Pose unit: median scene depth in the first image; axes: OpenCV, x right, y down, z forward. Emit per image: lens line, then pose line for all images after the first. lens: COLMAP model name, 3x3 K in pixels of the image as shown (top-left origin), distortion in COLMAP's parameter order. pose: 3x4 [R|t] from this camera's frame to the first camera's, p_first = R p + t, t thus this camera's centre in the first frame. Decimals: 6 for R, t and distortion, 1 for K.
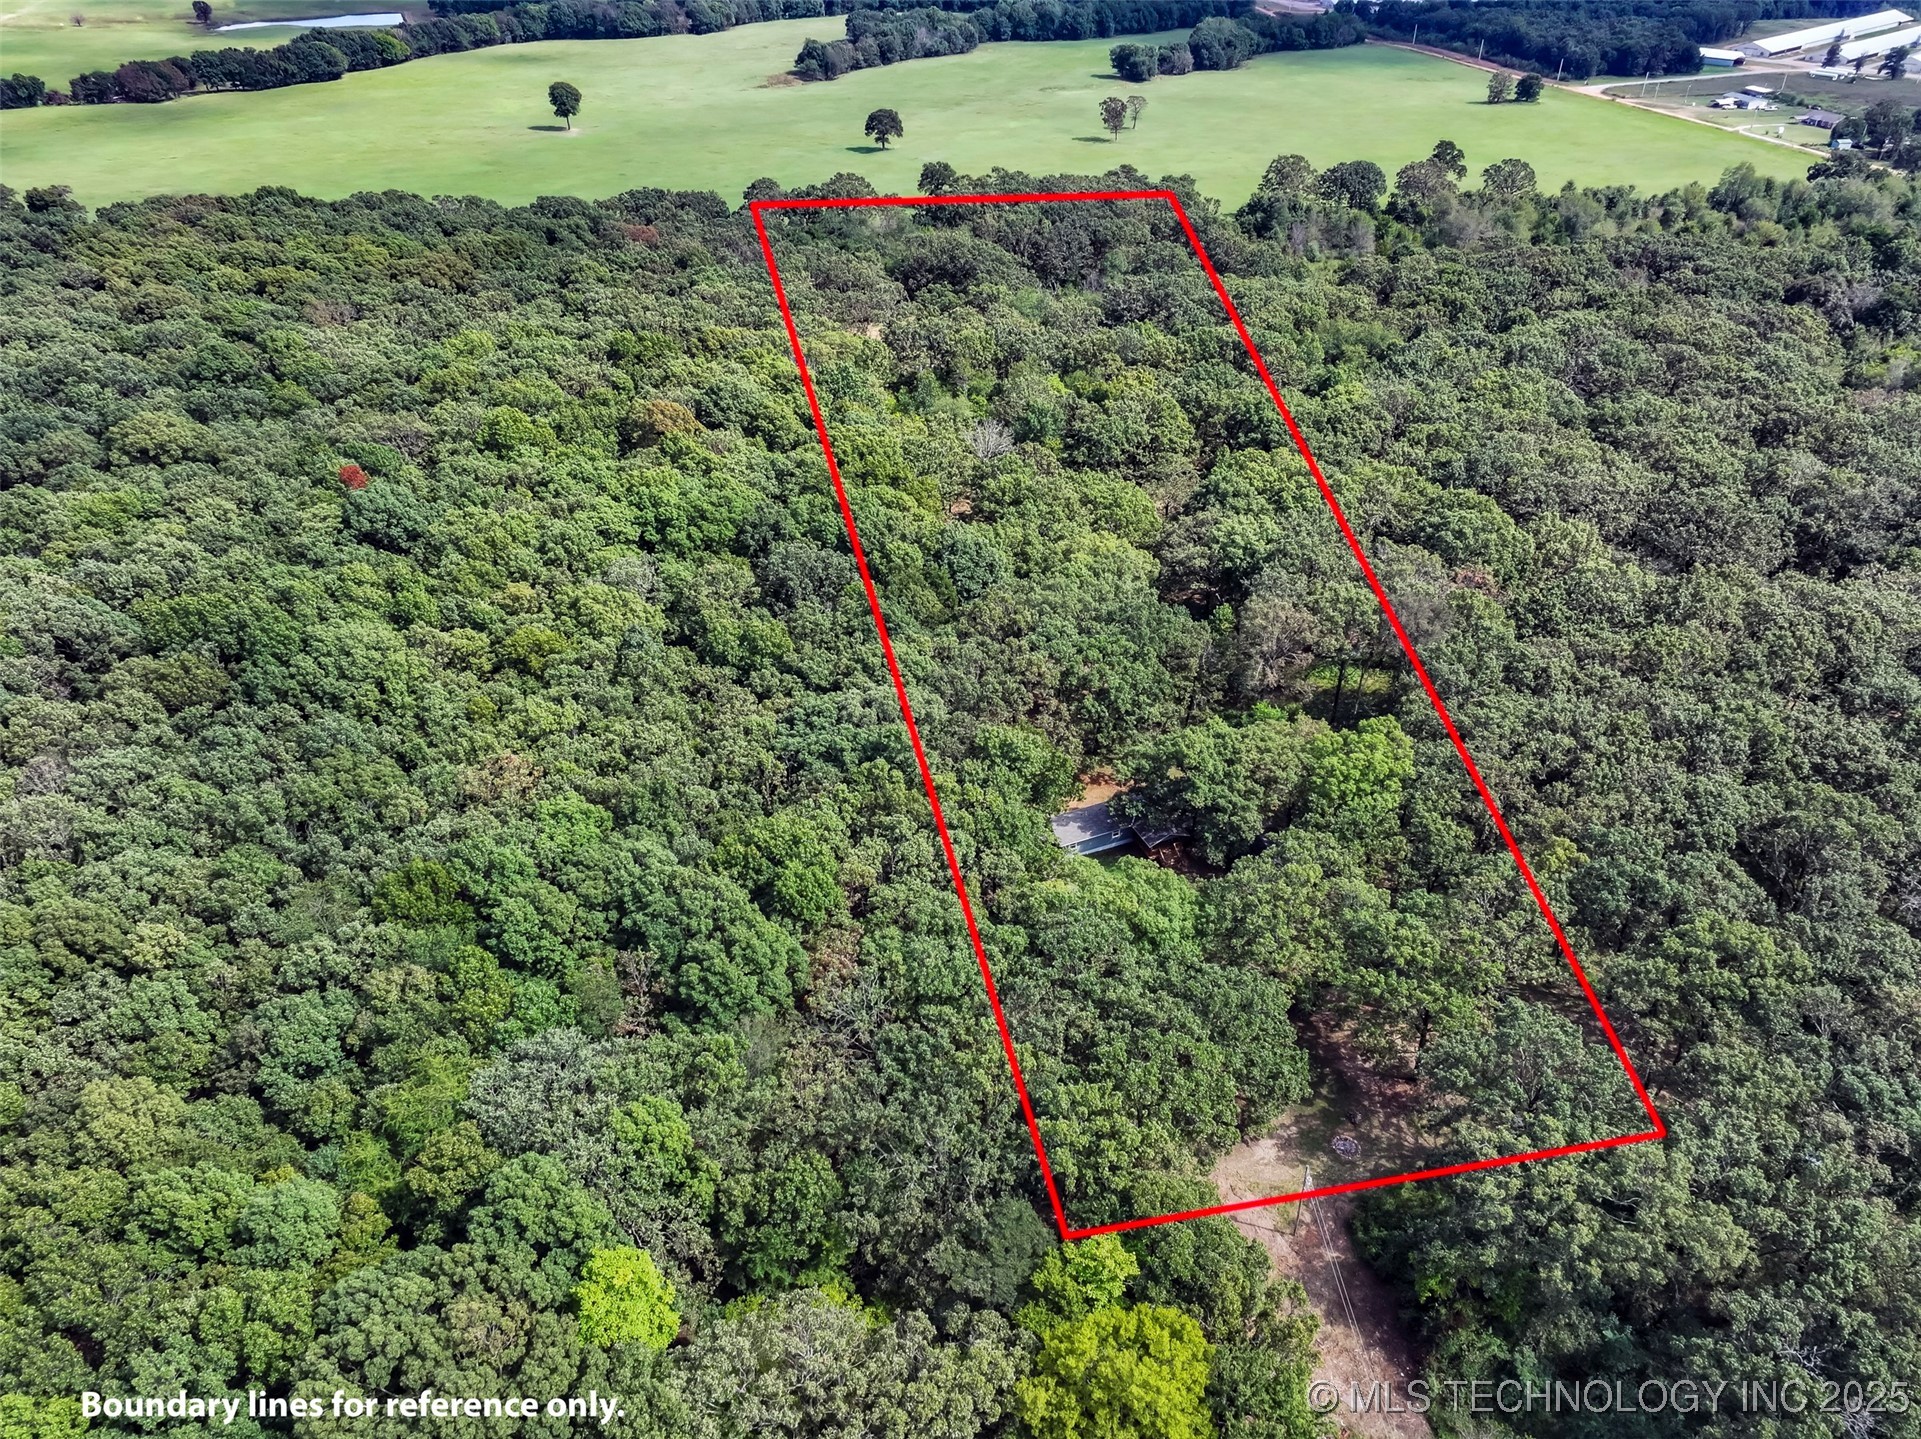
lens RADIAL K [[1342.6, 0, 960.5], [0, 1342.6, 719.5], [0, 0, 1]] dist [-0.009324, 0.028507]
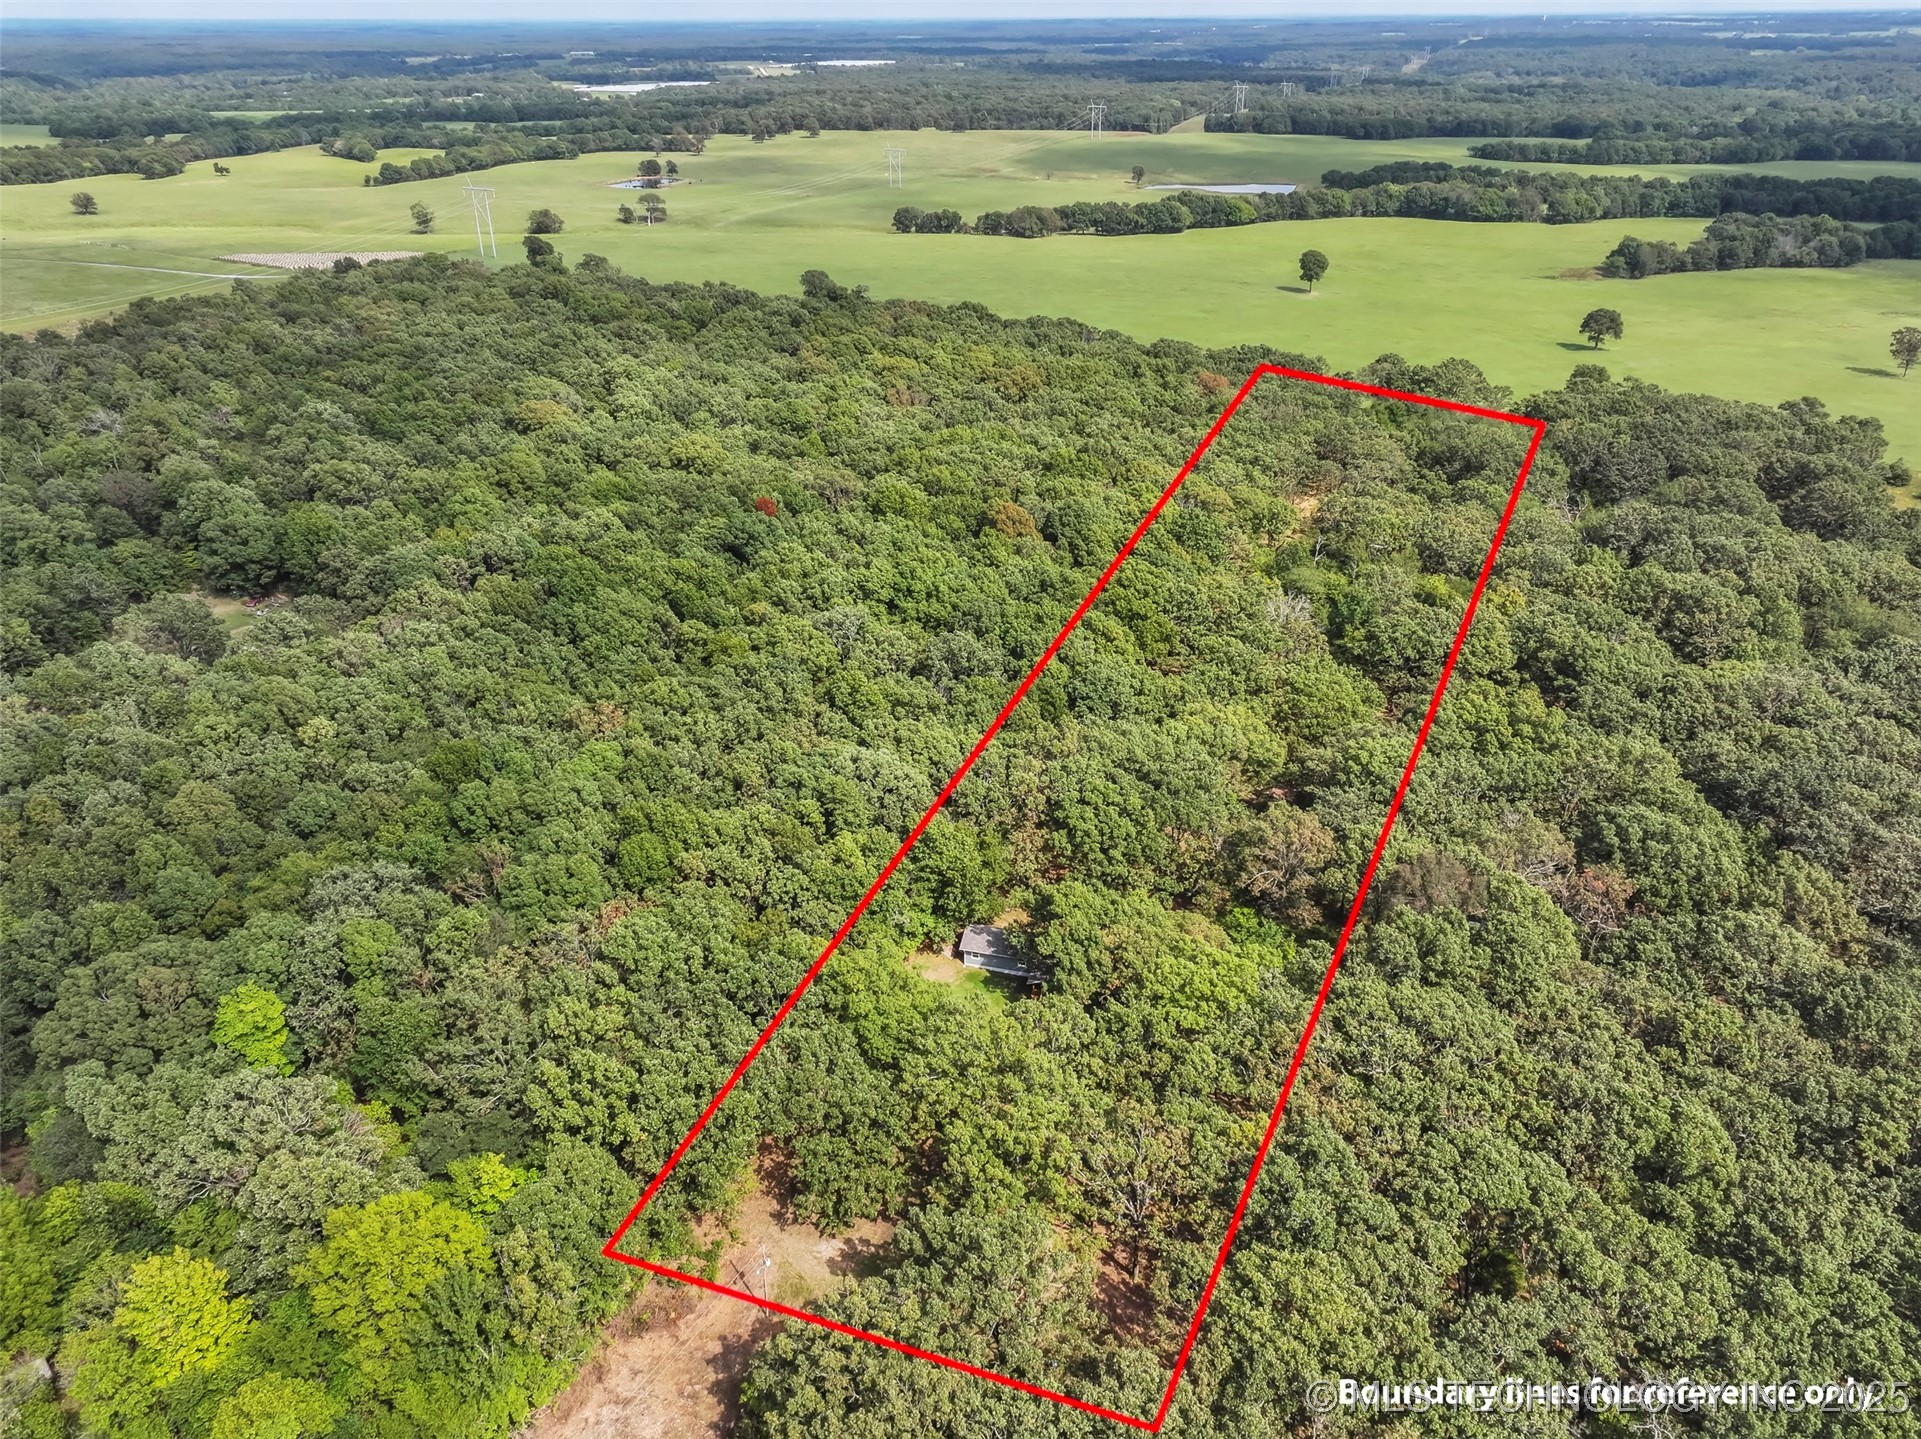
lens RADIAL K [[1342.6, 0, 960.5], [0, 1342.6, 719.5], [0, 0, 1]] dist [-0.009324, 0.028507]
pose [[0.779473, 0.290474, -0.555020, 0.487143], [-0.349535, 0.936923, -0.000543, -0.058647], [0.519853, 0.194422, 0.831837, 0.078934]]
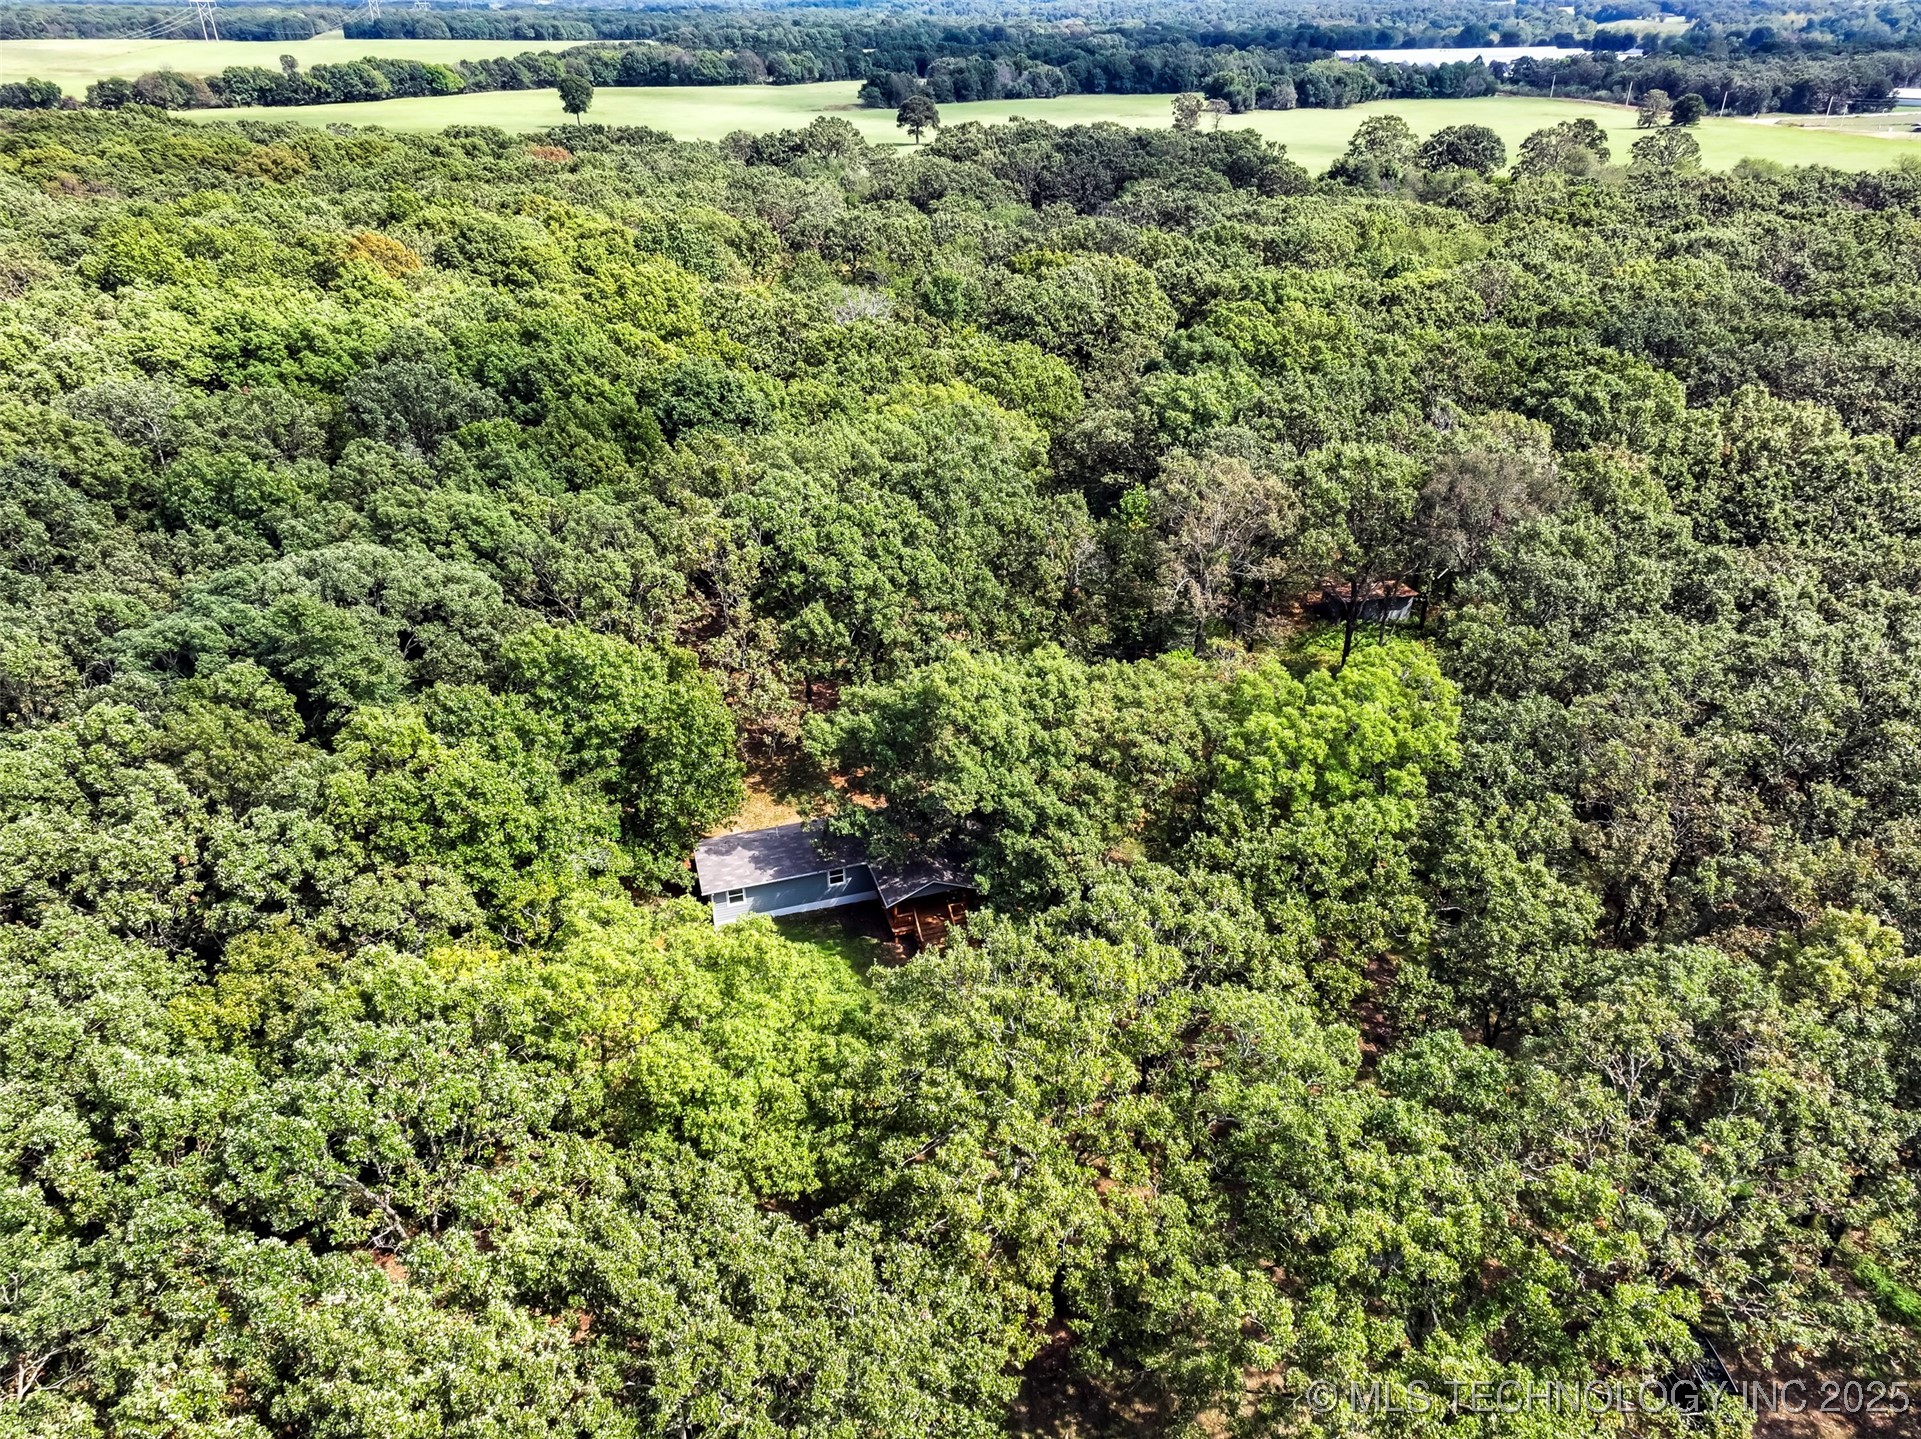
lens RADIAL K [[1346.1, 0, 965.7], [0, 1346.1, 713.5], [0, 0, 1]] dist [-0.010125, 0.024296]
pose [[0.995207, 0.045875, -0.086367, 0.166280], [-0.053831, 0.994288, -0.092163, 0.056208], [0.081646, 0.096371, 0.991991, 0.428128]]
